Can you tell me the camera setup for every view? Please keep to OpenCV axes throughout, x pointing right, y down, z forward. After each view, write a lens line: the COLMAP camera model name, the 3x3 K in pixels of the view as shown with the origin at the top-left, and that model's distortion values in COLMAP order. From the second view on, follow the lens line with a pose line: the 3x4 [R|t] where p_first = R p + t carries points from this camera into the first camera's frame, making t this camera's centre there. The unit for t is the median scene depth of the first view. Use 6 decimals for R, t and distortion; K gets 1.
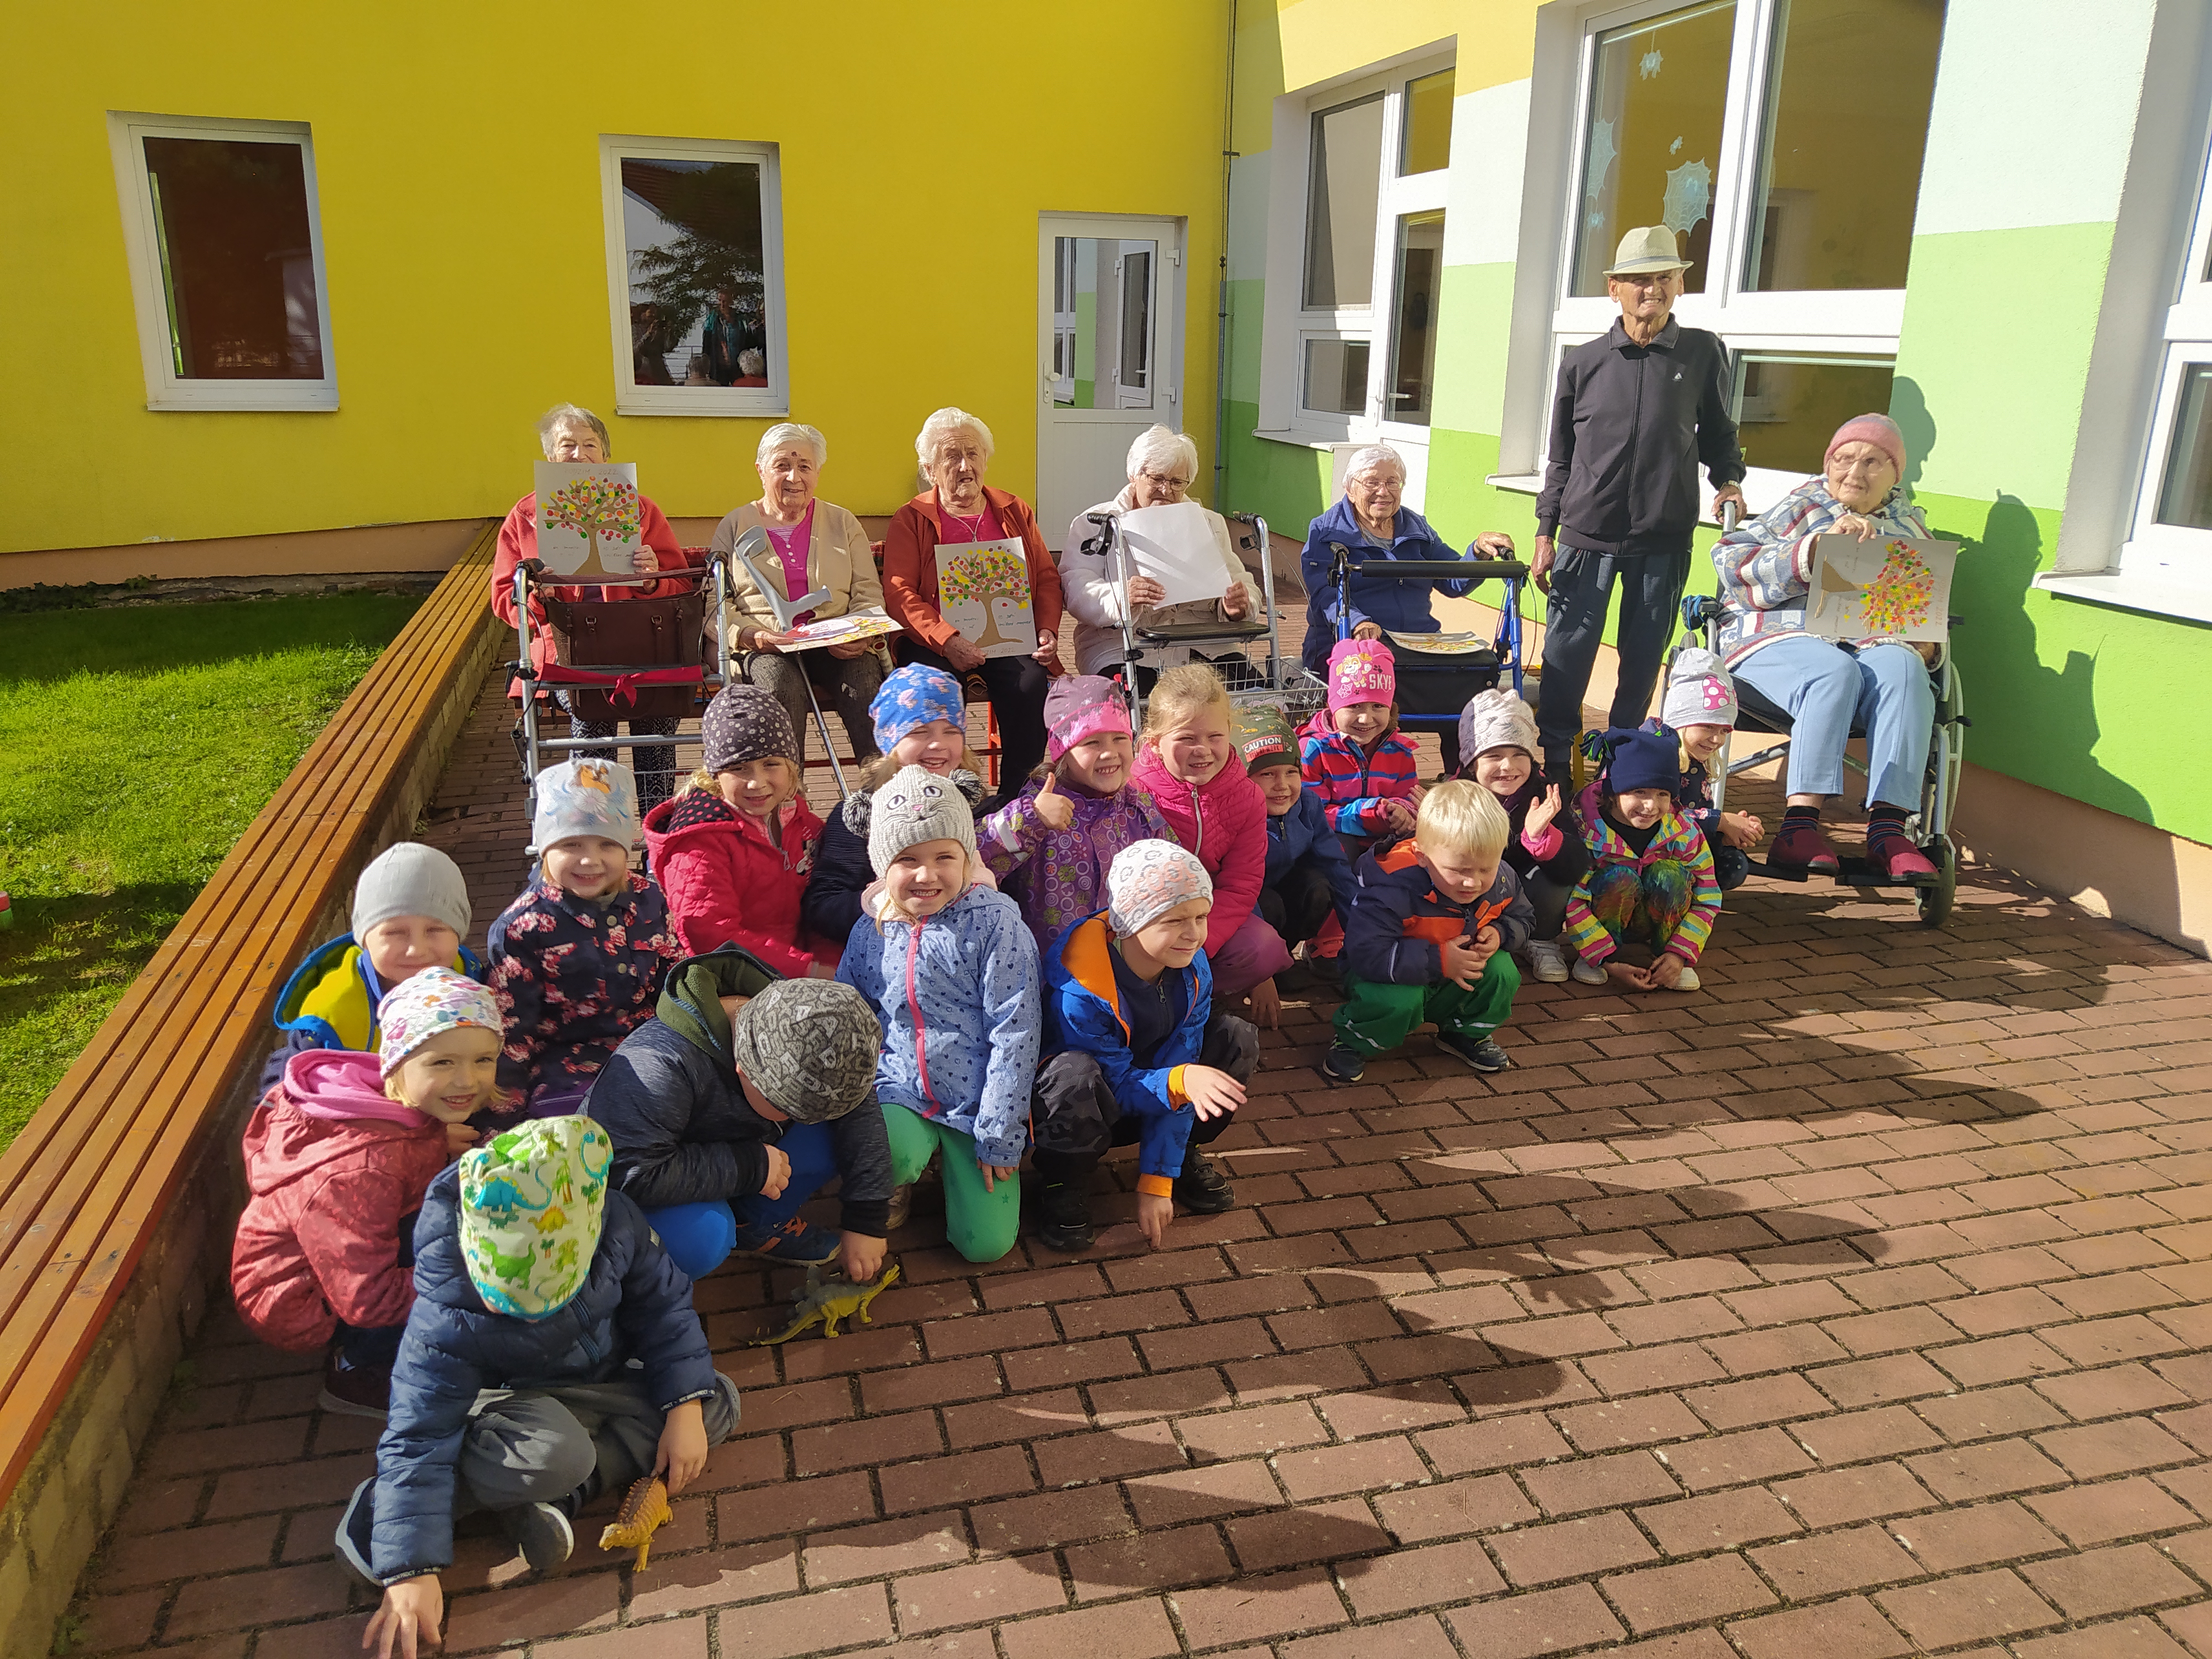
lens RADIAL K [[1649.5, 0, 1110.1], [0, 1649.5, 835.4], [0, 0, 1]] dist [0.061151, -0.076062]
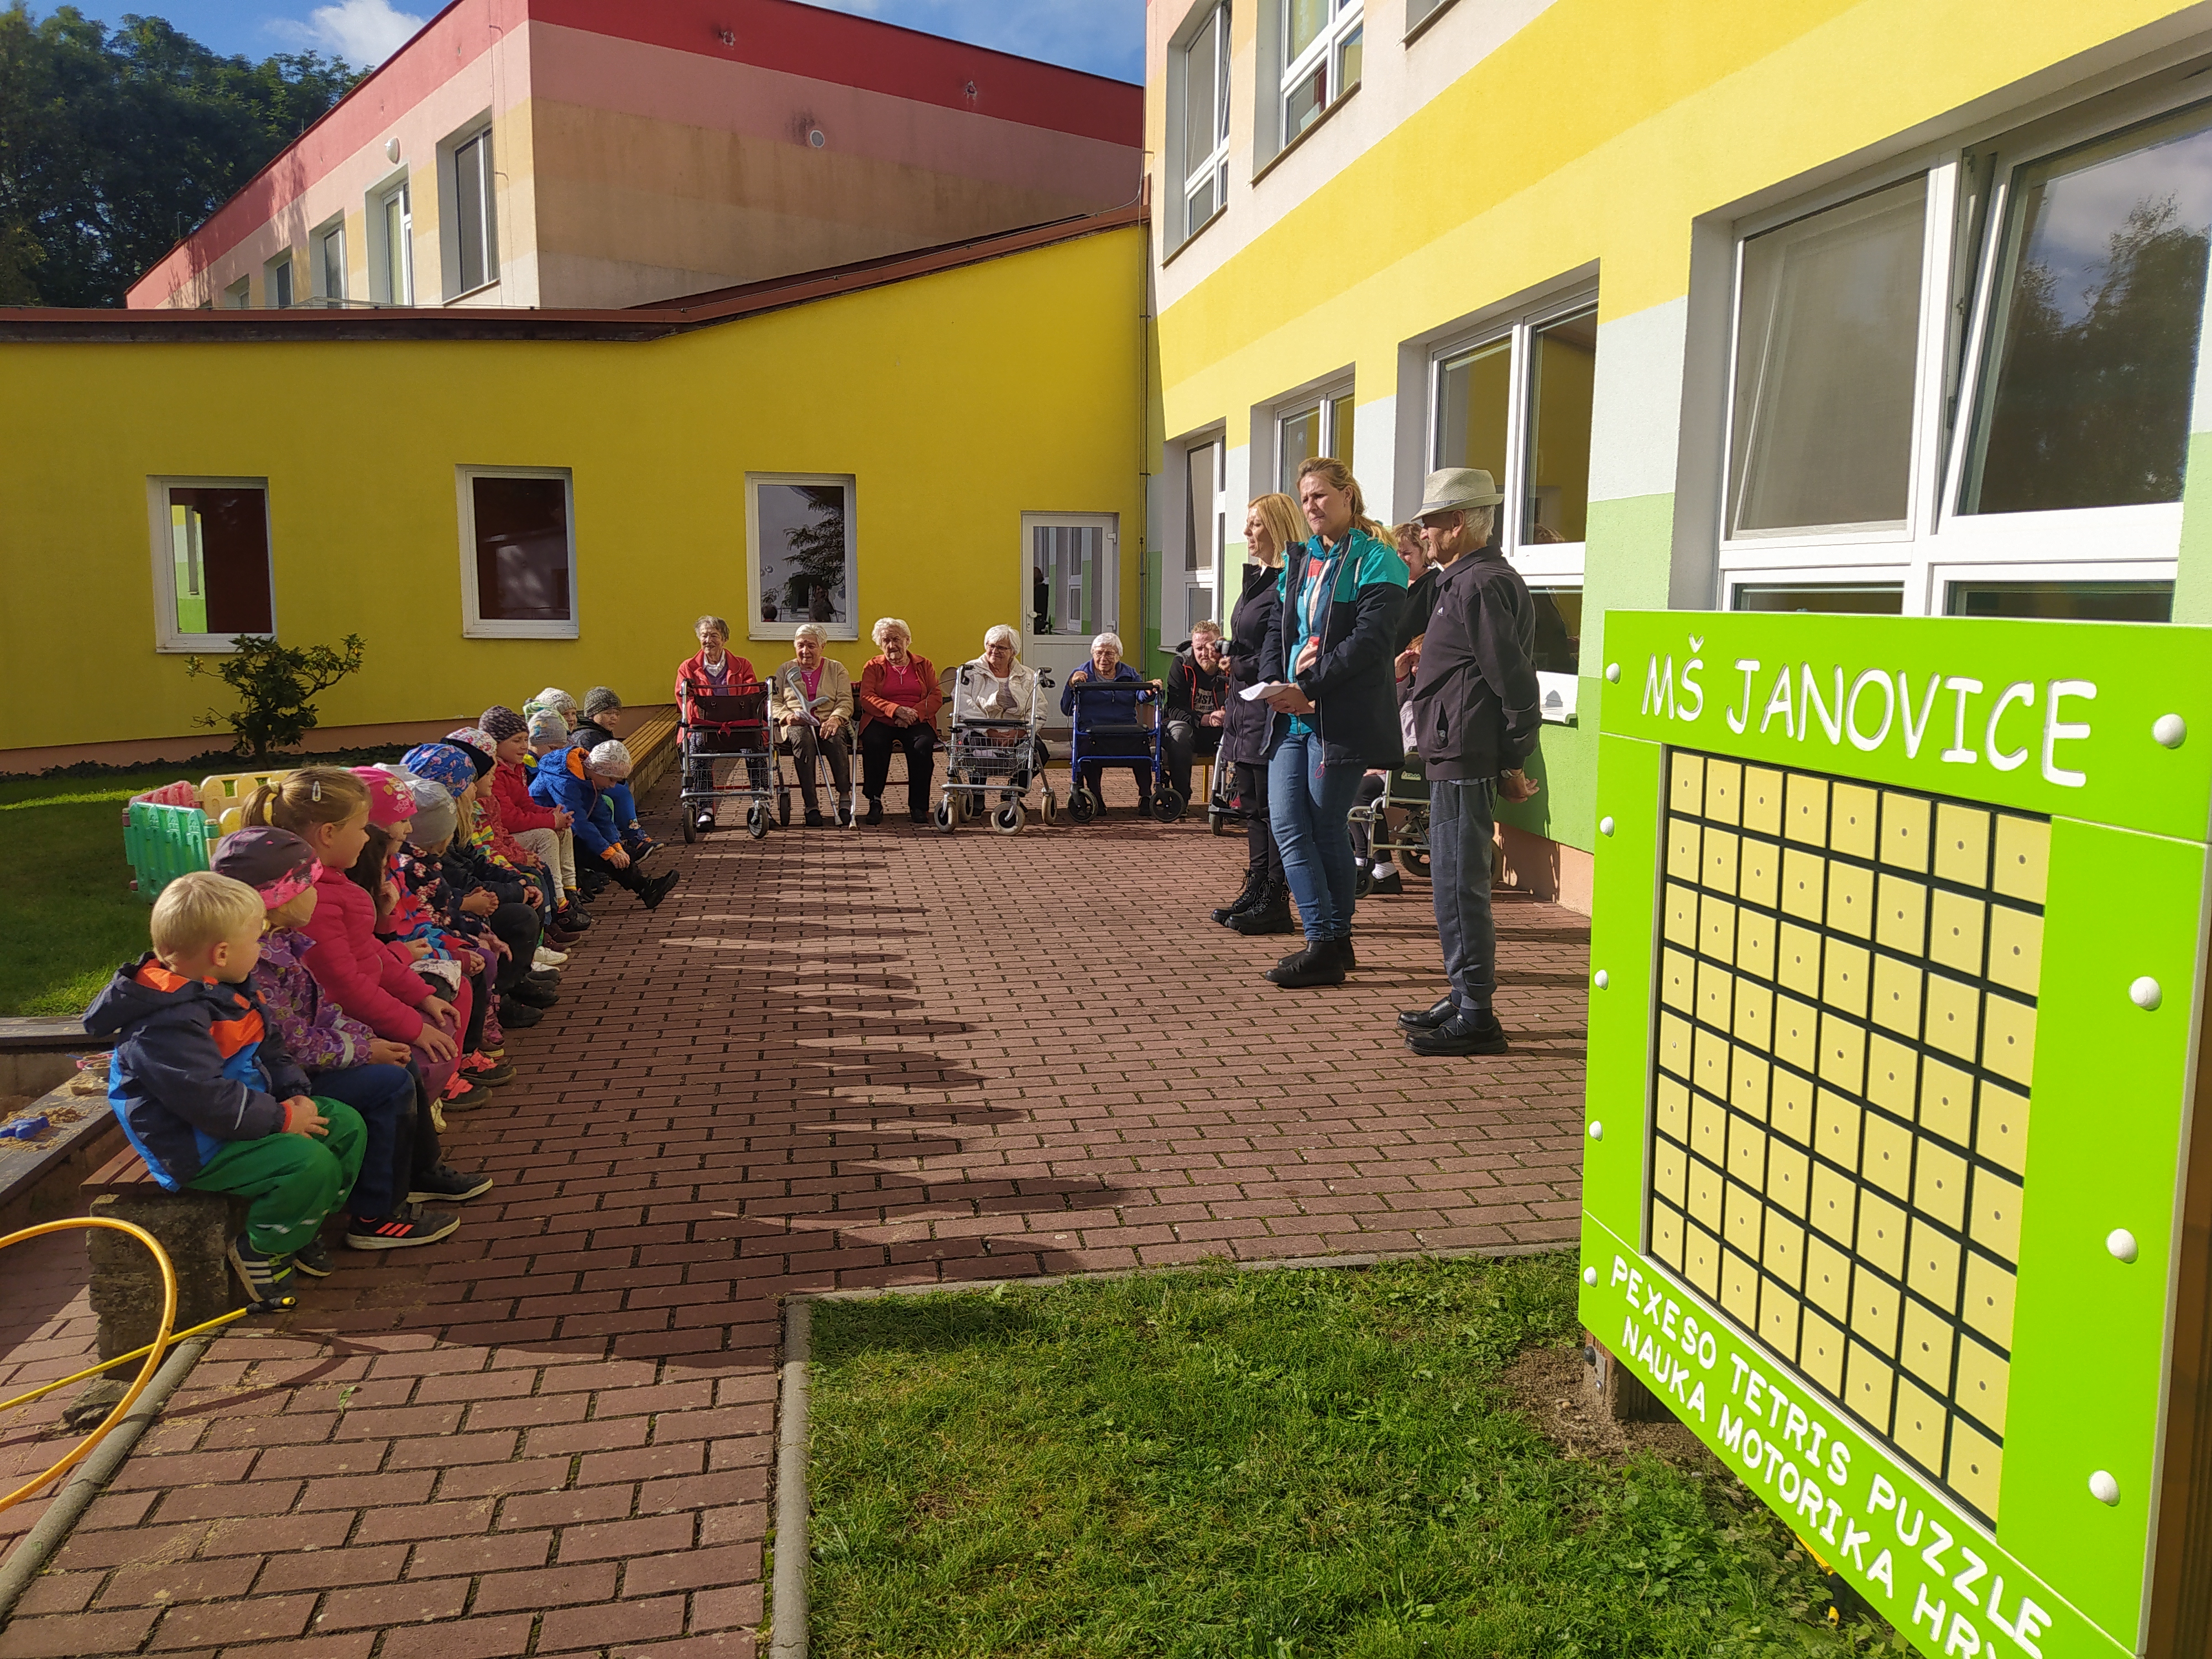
lens RADIAL K [[1649.5, 0, 1109.6], [0, 1649.5, 814.1], [0, 0, 1]] dist [0.061151, -0.076062]
pose [[0.996343, -0.001471, -0.085426, 0.196875], [-0.012312, 0.986944, -0.160595, 0.173471], [0.084547, 0.161060, 0.983317, -0.535258]]
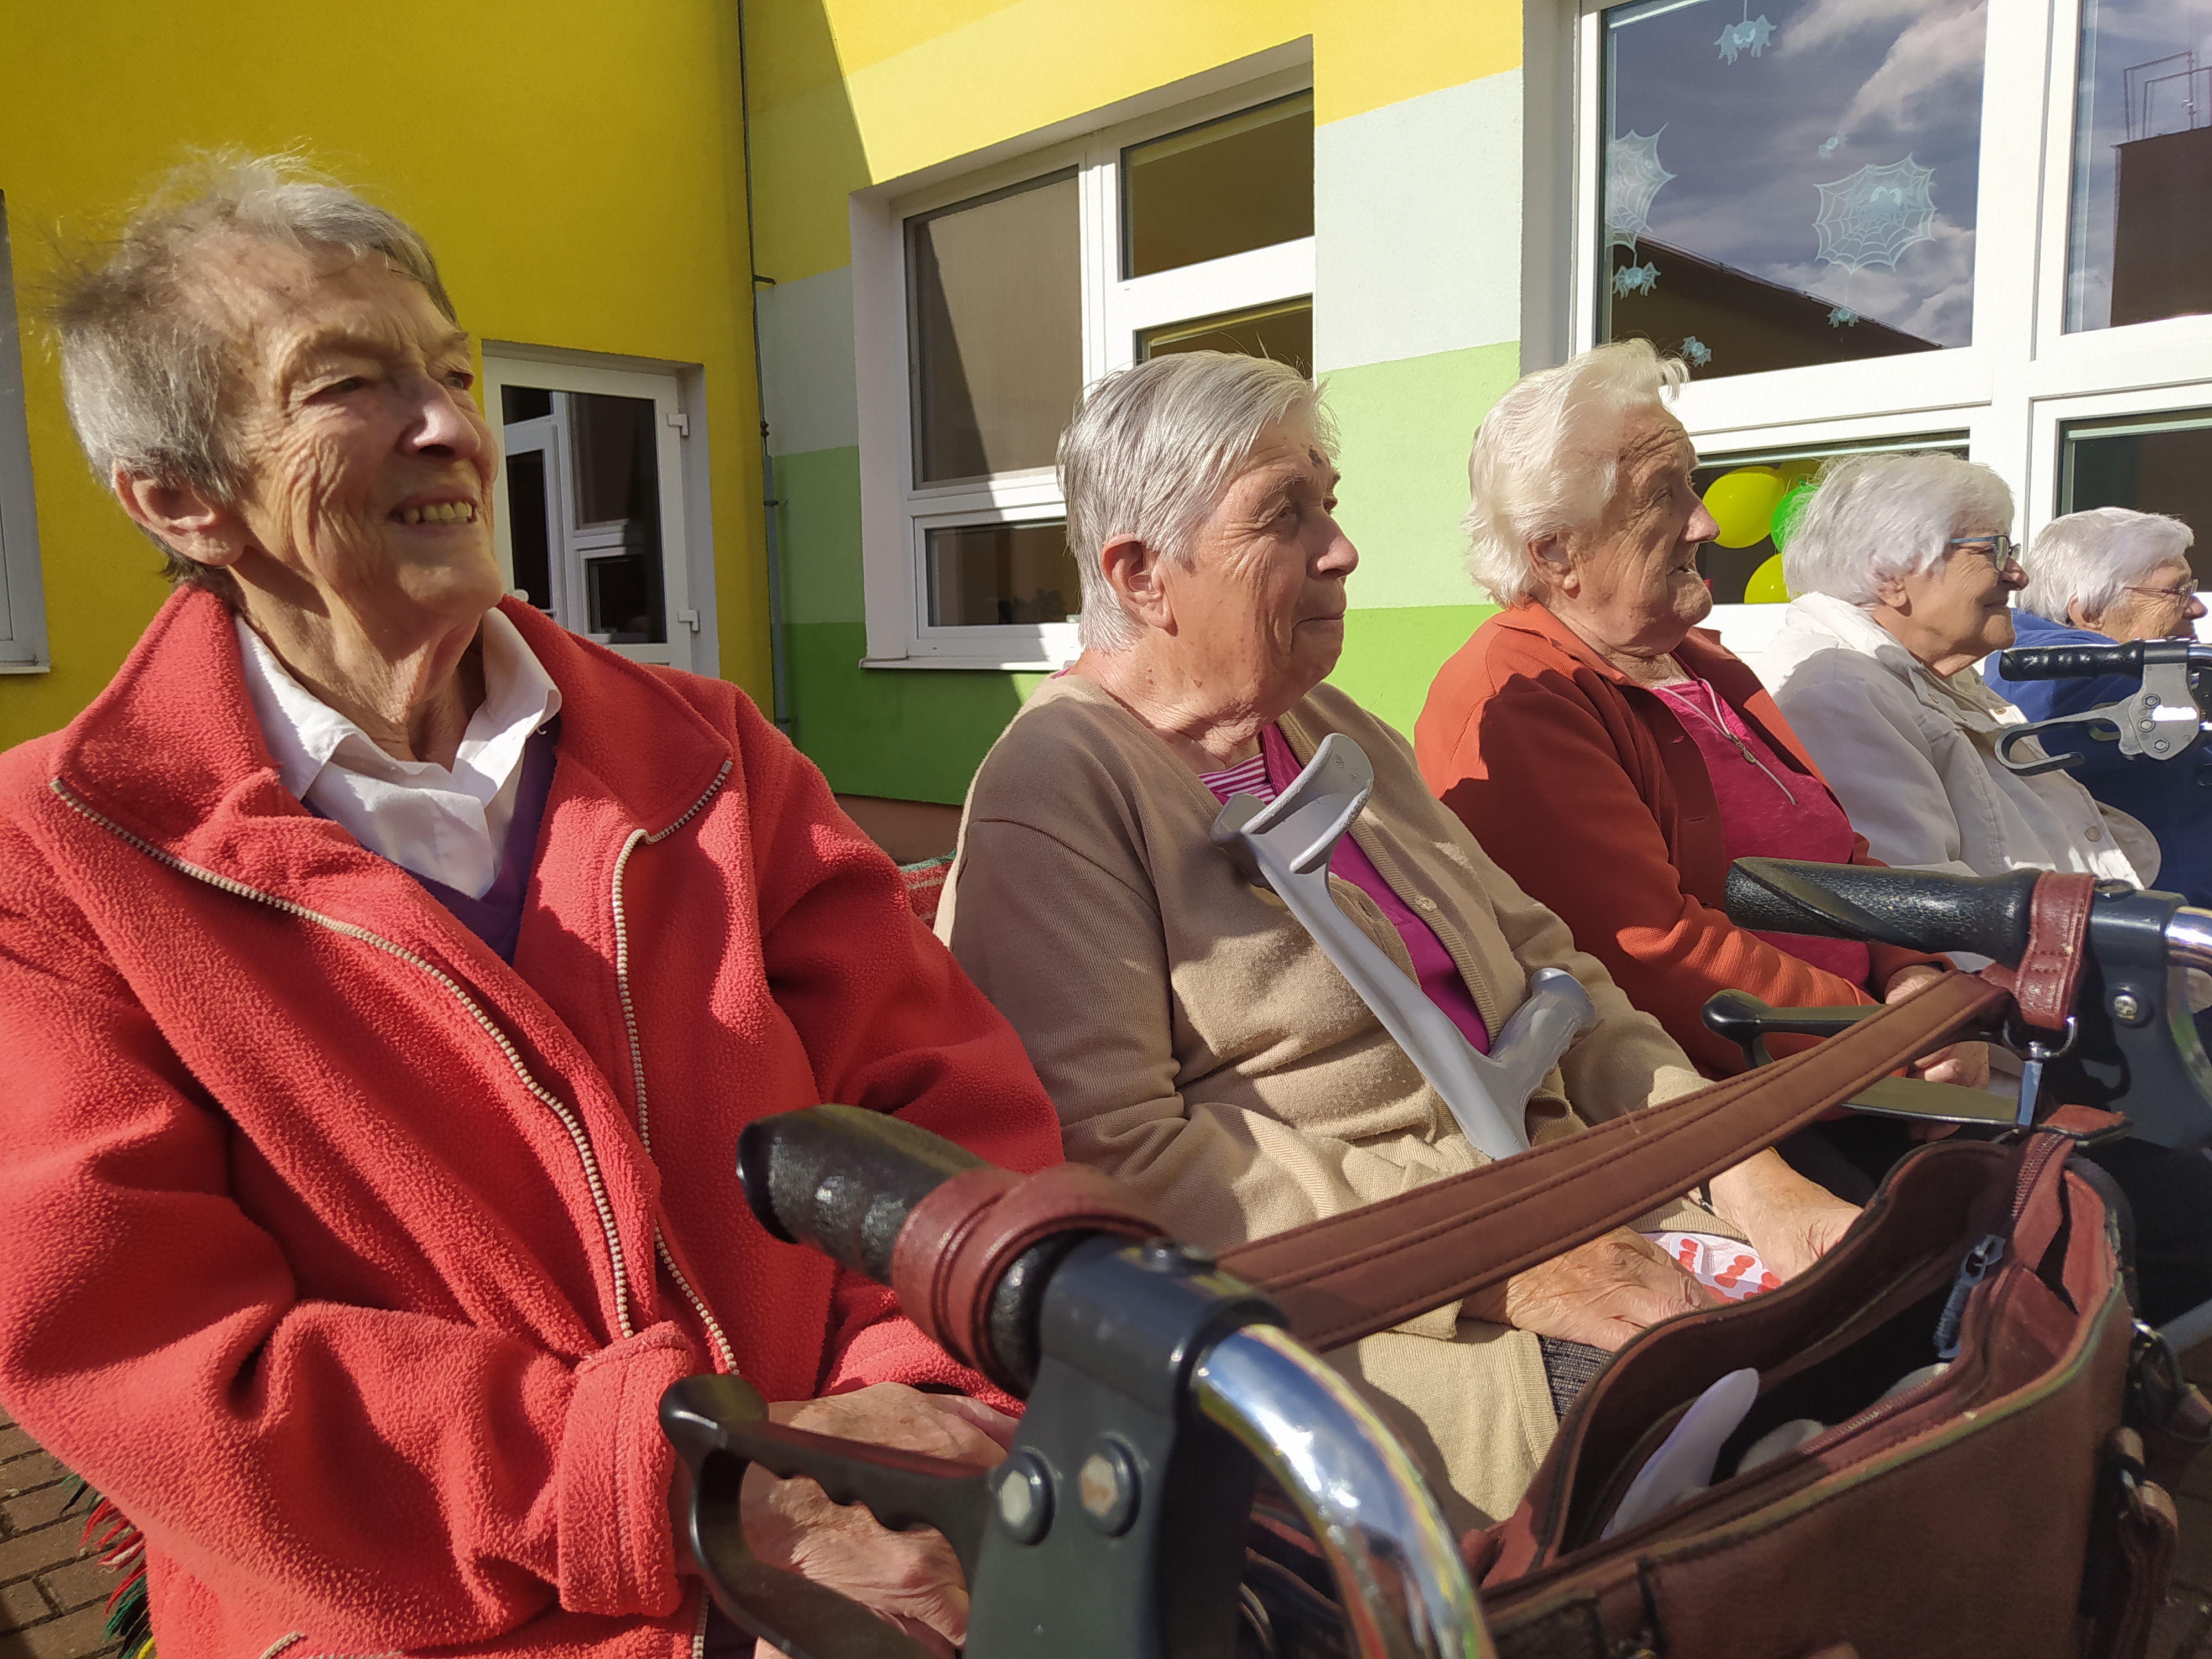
lens RADIAL K [[1649.5, 0, 1085.4], [0, 1649.5, 826.4], [0, 0, 1]] dist [0.061151, -0.076062]
pose [[0.876165, -0.091807, 0.473188, -0.181465], [0.174065, 0.975712, -0.132997, -0.081849], [-0.449485, 0.198893, 0.870865, 0.436619]]
